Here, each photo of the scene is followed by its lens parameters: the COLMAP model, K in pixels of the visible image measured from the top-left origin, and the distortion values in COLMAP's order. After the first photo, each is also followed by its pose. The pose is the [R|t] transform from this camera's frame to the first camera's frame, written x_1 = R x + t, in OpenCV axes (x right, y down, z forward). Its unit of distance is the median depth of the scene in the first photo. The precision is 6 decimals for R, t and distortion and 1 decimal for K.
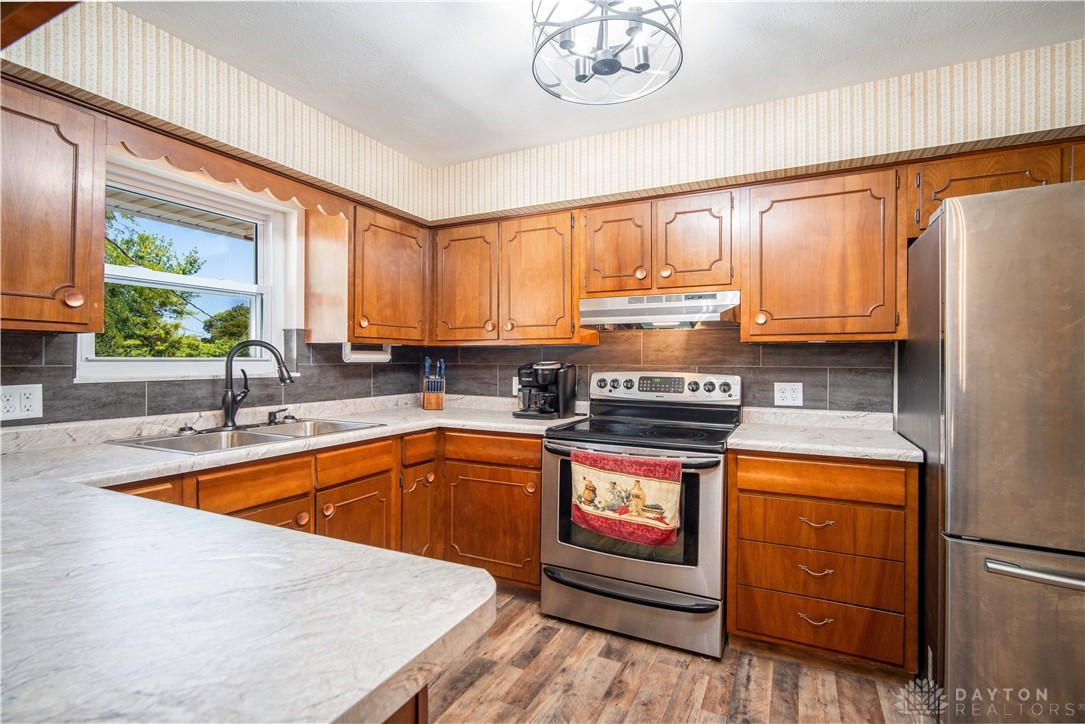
lens RADIAL K [[509.0, 0, 542.5], [0, 509.0, 362.0], [0, 0, 1]] dist [0.001023, 0.000084]
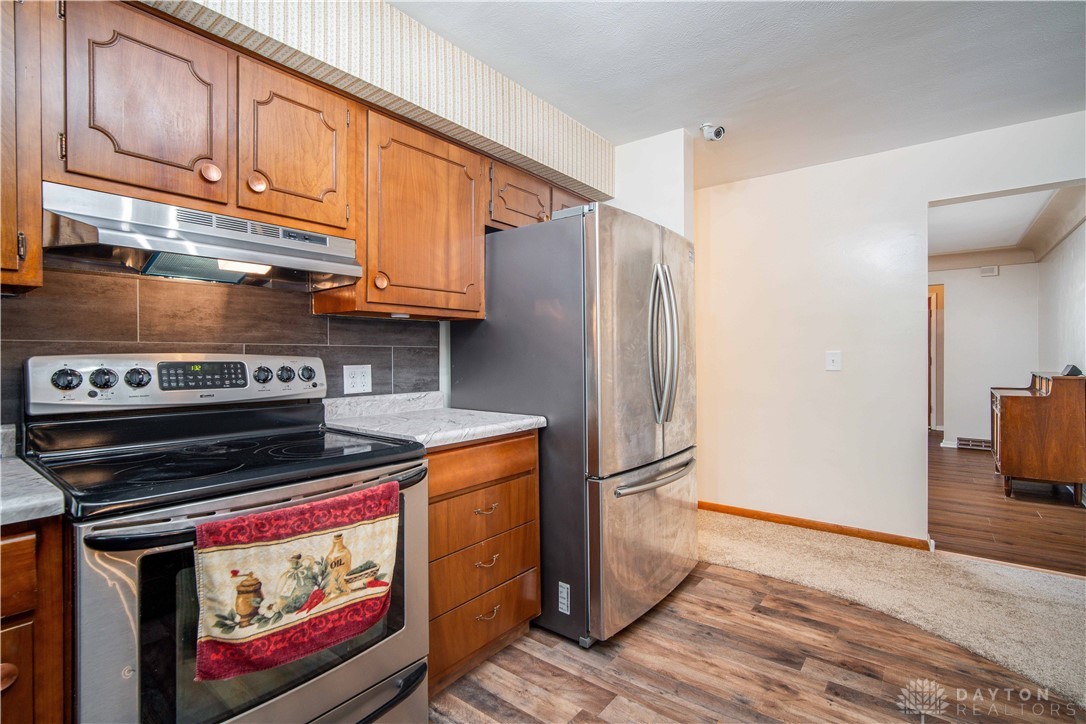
lens RADIAL K [[526.5, 0, 542.7], [0, 526.5, 358.6], [0, 0, 1]] dist [-0.005371, -0.000247]
pose [[0.206227, -0.011830, 0.978433, -0.299527], [0.005912, 0.999924, 0.010844, 0.023836], [-0.978486, 0.003548, 0.206281, 0.561503]]
